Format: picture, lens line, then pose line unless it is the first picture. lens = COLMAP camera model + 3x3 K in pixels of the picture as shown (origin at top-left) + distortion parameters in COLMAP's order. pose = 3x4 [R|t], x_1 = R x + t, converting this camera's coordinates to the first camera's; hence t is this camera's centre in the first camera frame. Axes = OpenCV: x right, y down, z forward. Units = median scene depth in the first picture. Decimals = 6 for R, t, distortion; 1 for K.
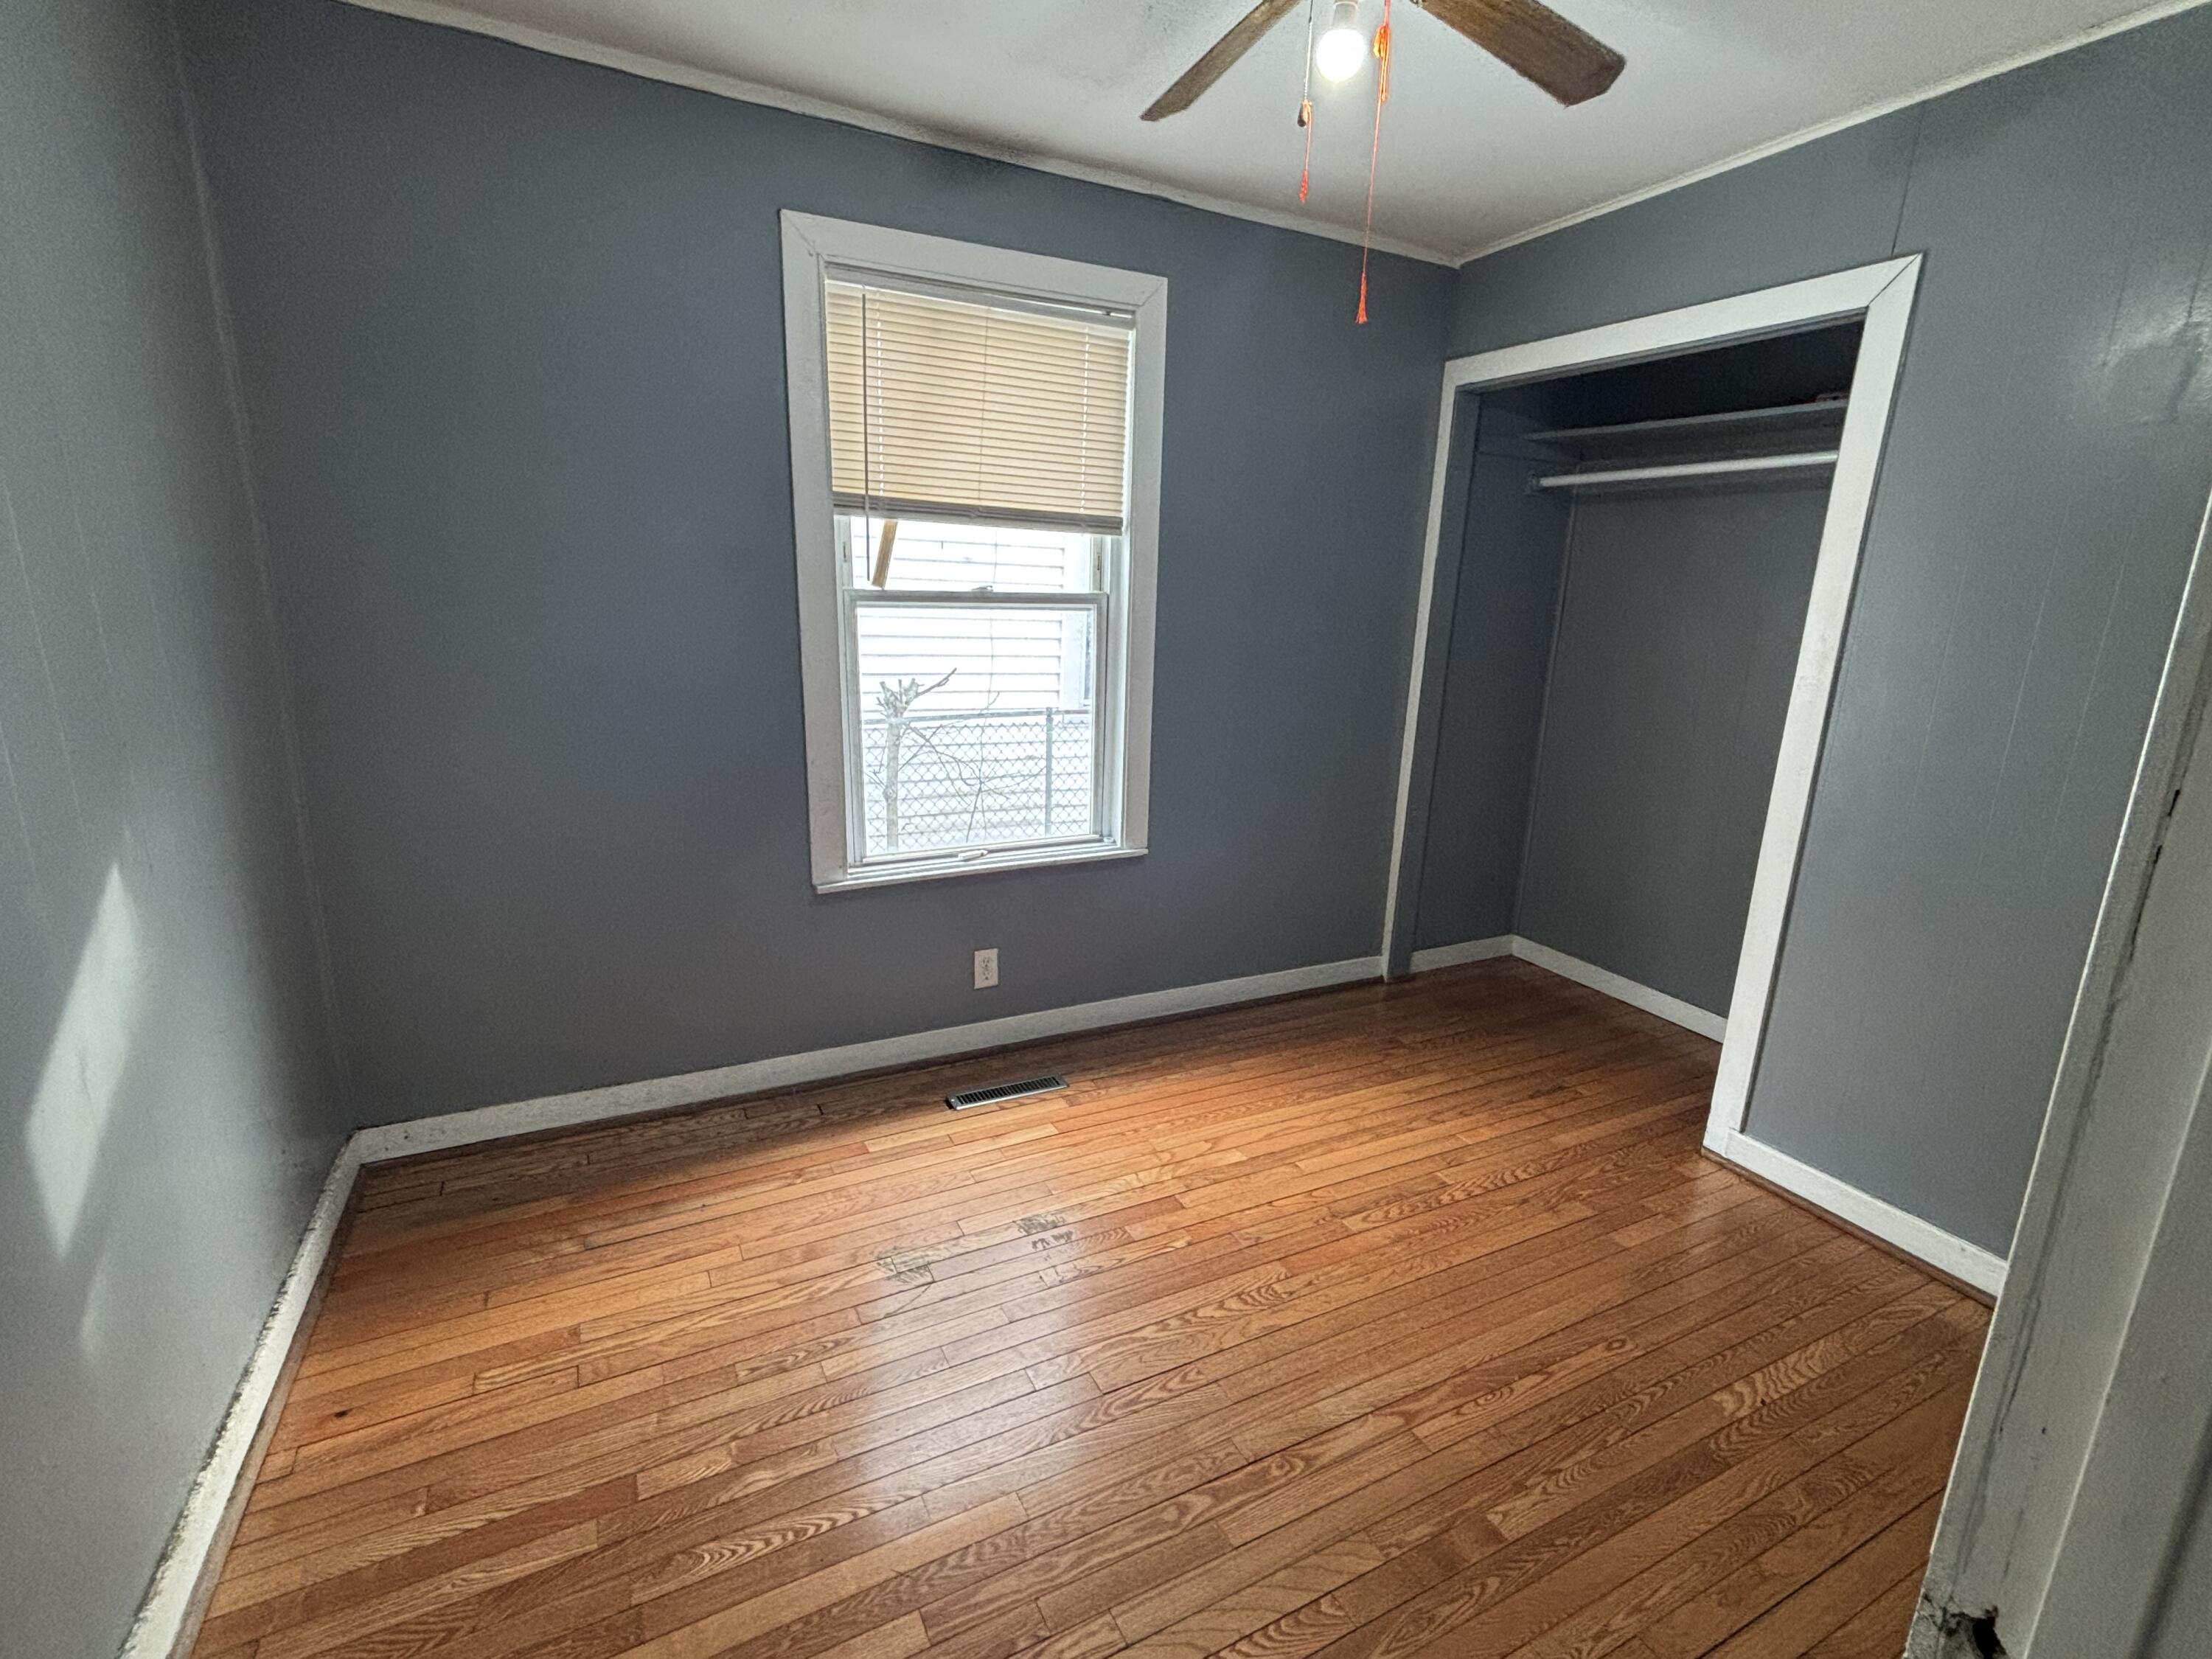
lens RADIAL K [[996.0, 0, 1094.9], [0, 996.0, 837.0], [0, 0, 1]] dist [-0.000546, -0.009690]
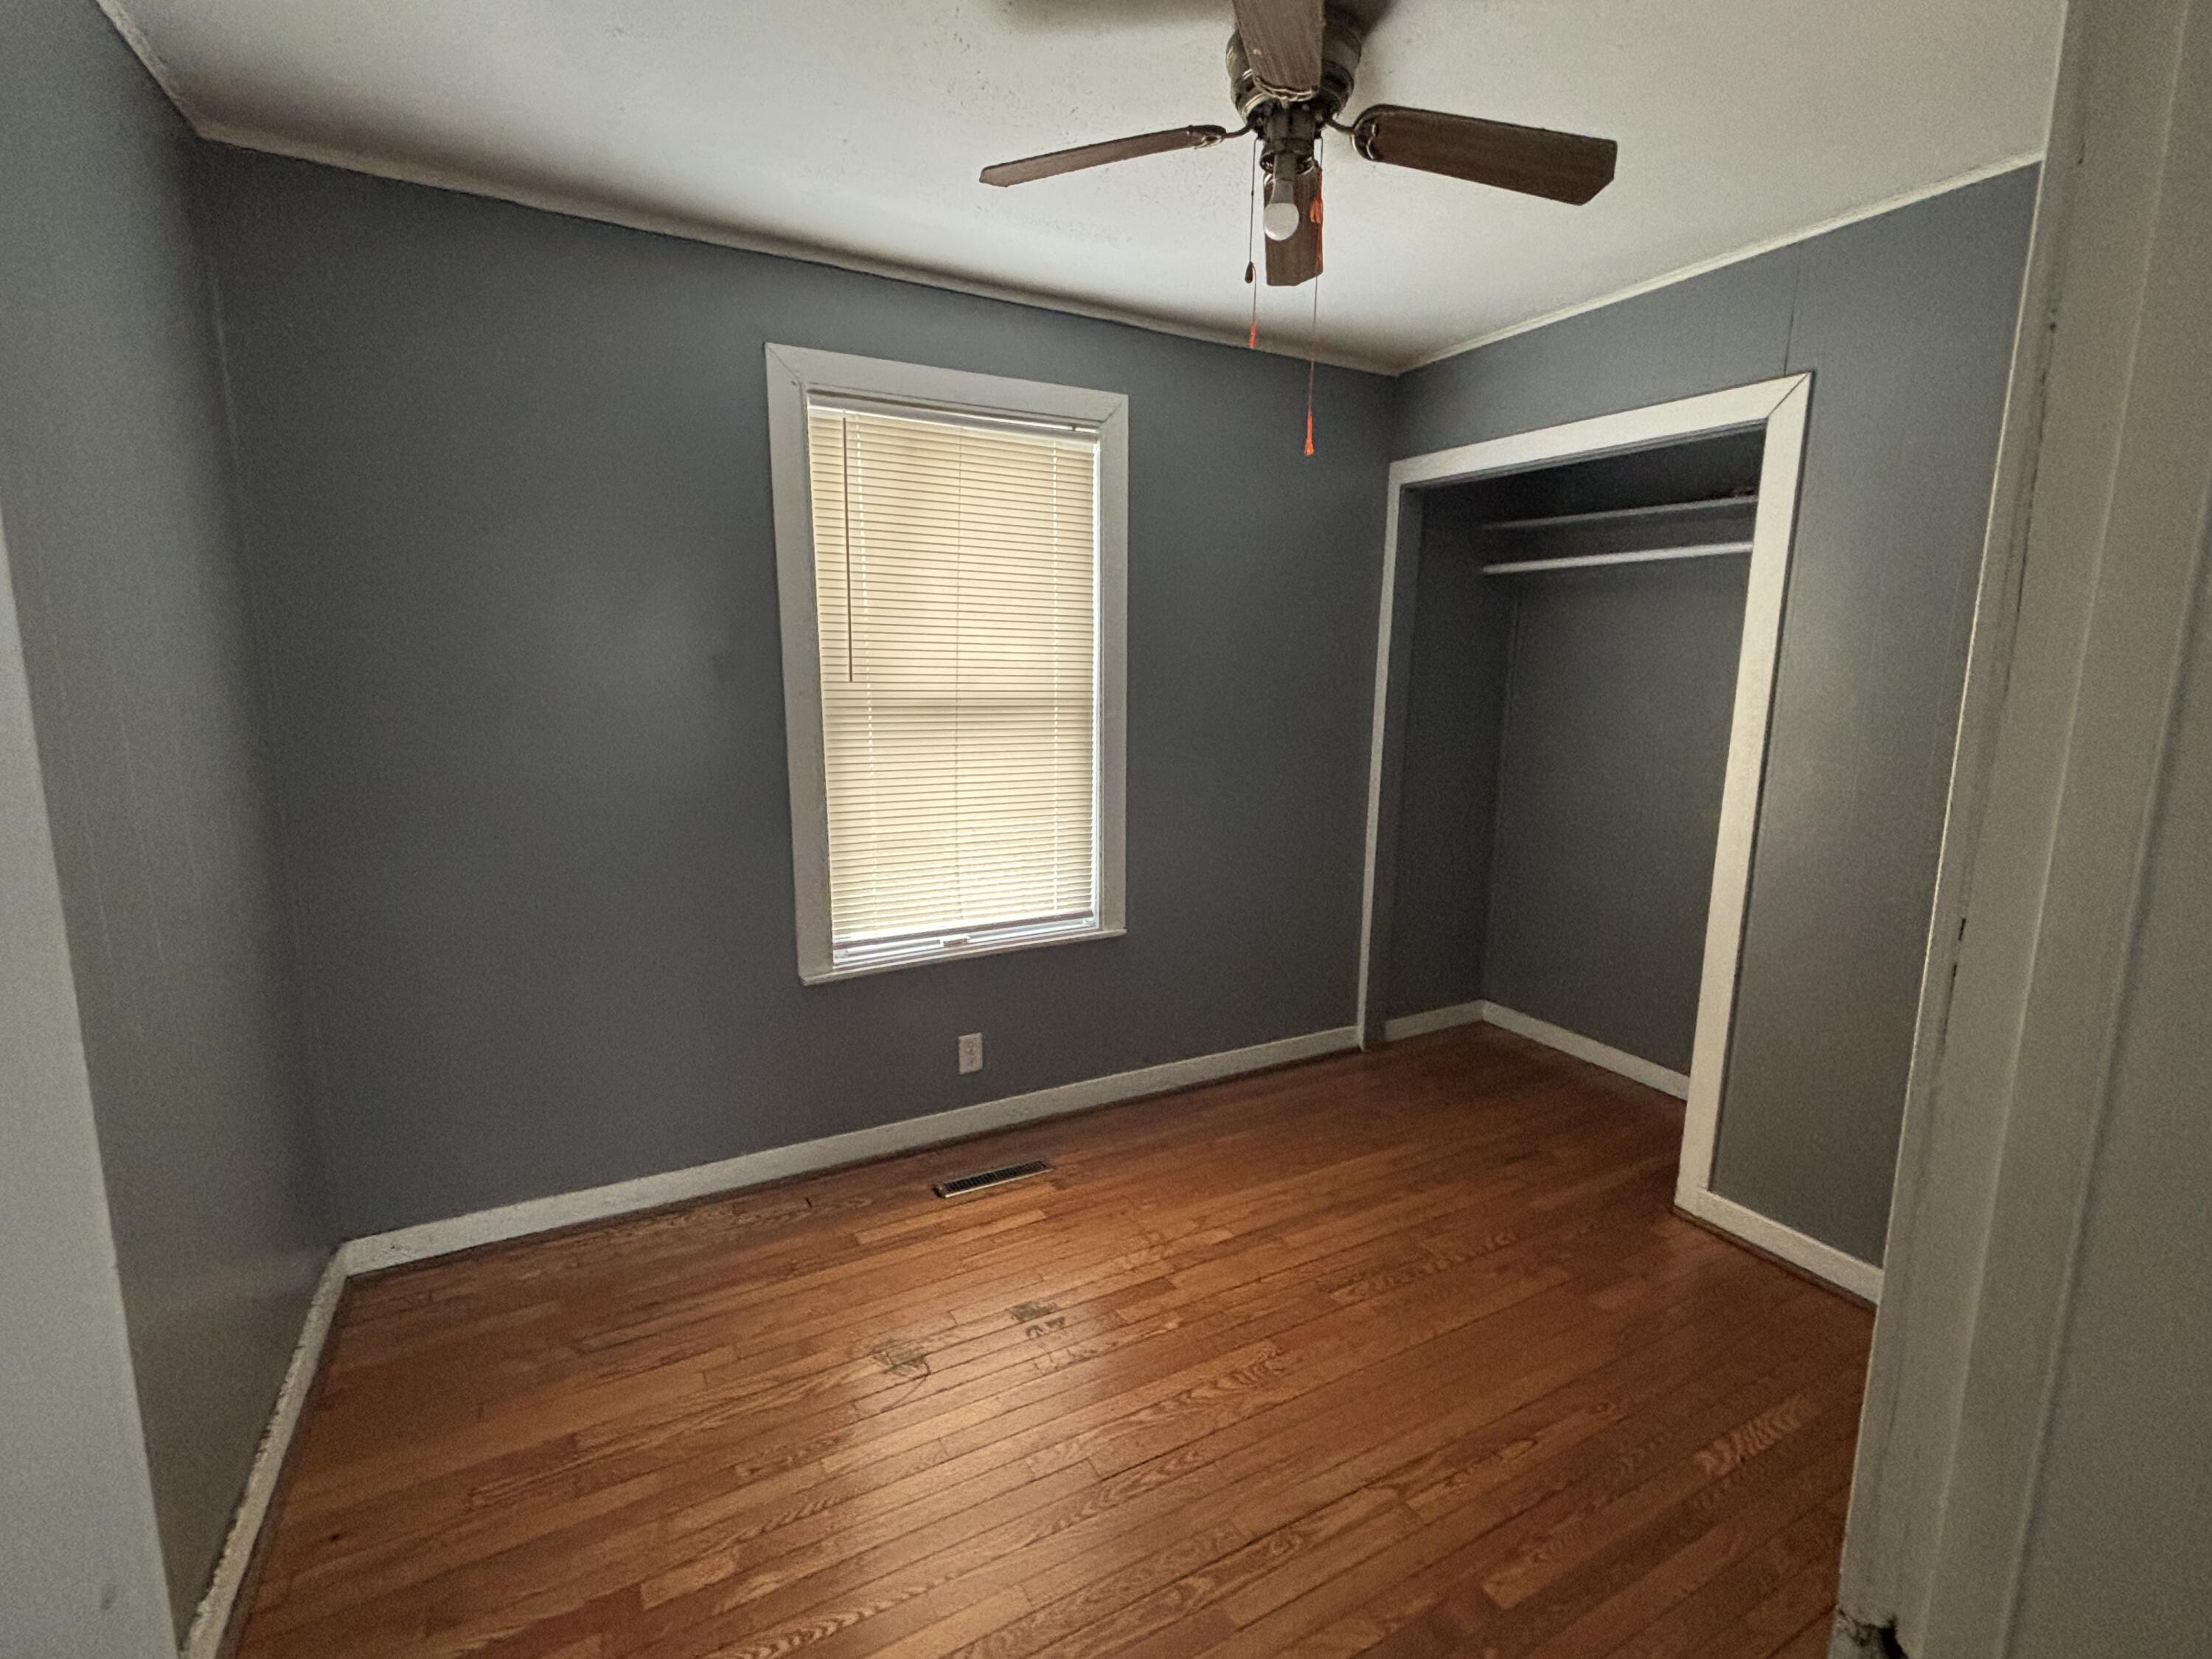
lens RADIAL K [[1016.6, 0, 1095.3], [0, 1016.6, 825.4], [0, 0, 1]] dist [-0.009299, -0.000249]
pose [[0.999139, -0.026185, 0.032185, -0.012185], [0.028497, 0.996880, -0.073611, -0.024910], [-0.030157, 0.074465, 0.996768, -0.065978]]
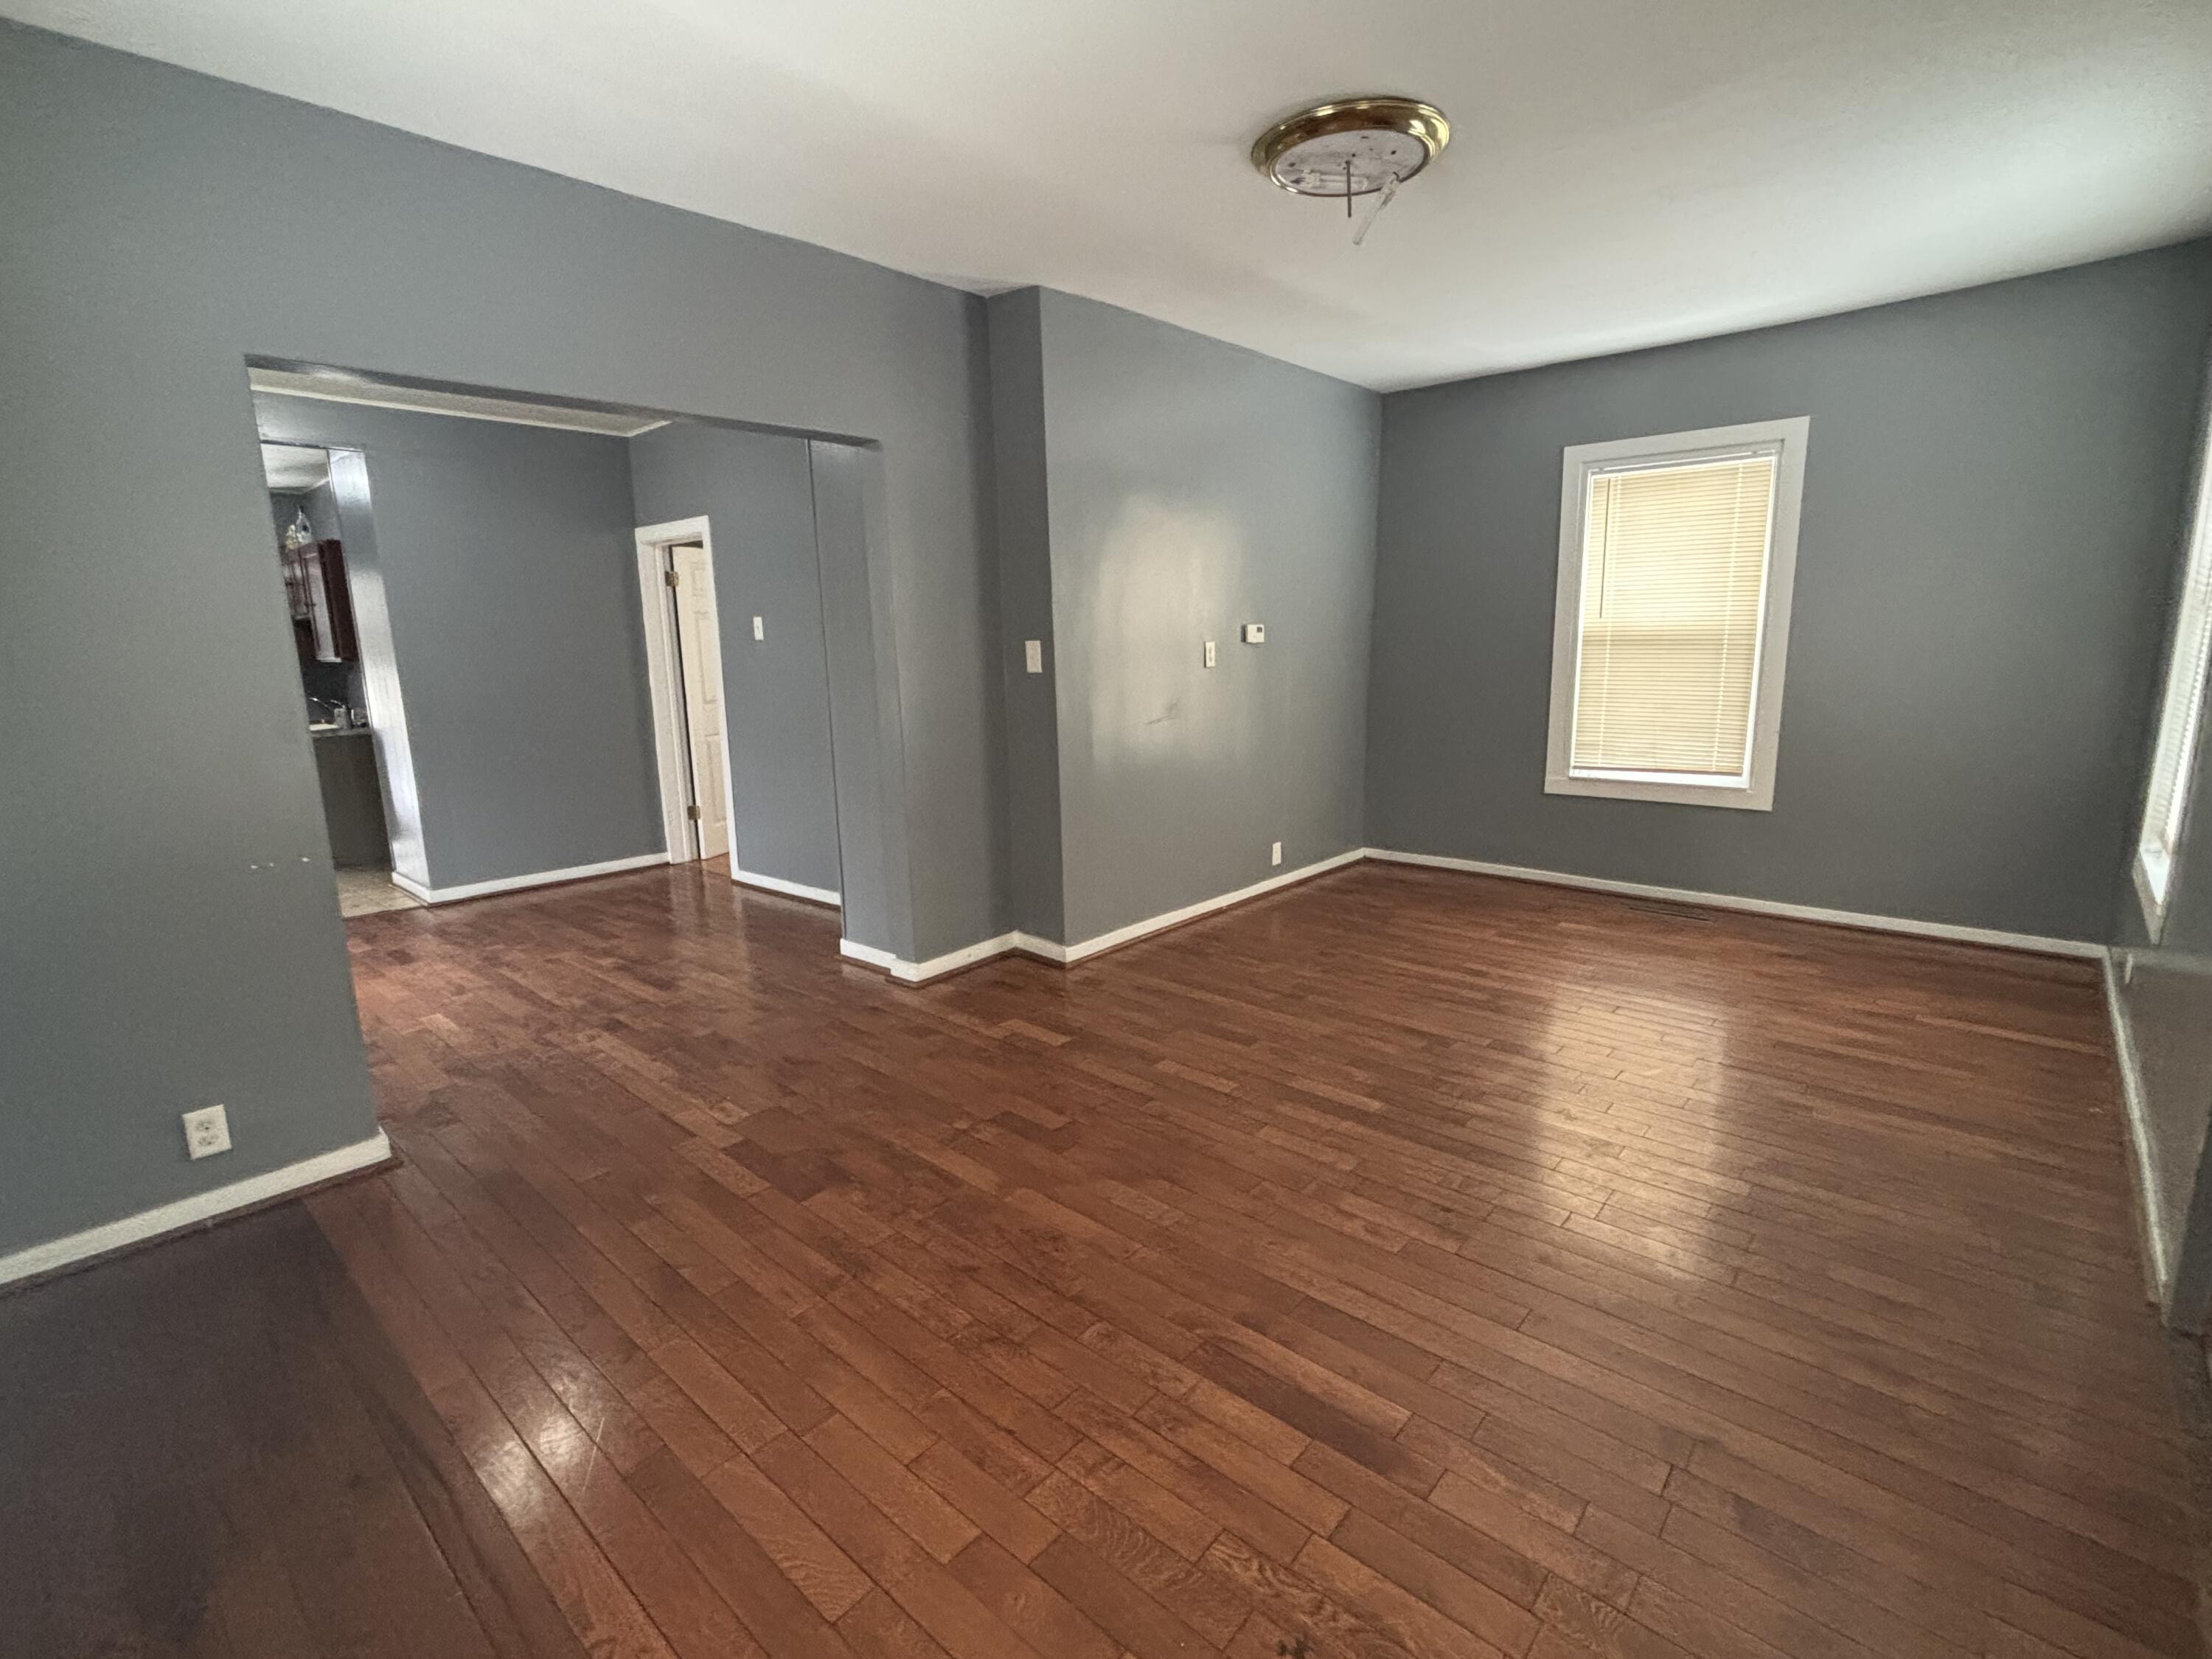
lens RADIAL K [[1016.6, 0, 1095.3], [0, 1016.6, 825.4], [0, 0, 1]] dist [-0.009299, -0.000249]
pose [[0.357330, 0.134841, -0.924193, 1.510879], [-0.176675, 0.981417, 0.074881, 0.157931], [0.917116, 0.136525, 0.374513, -0.610352]]
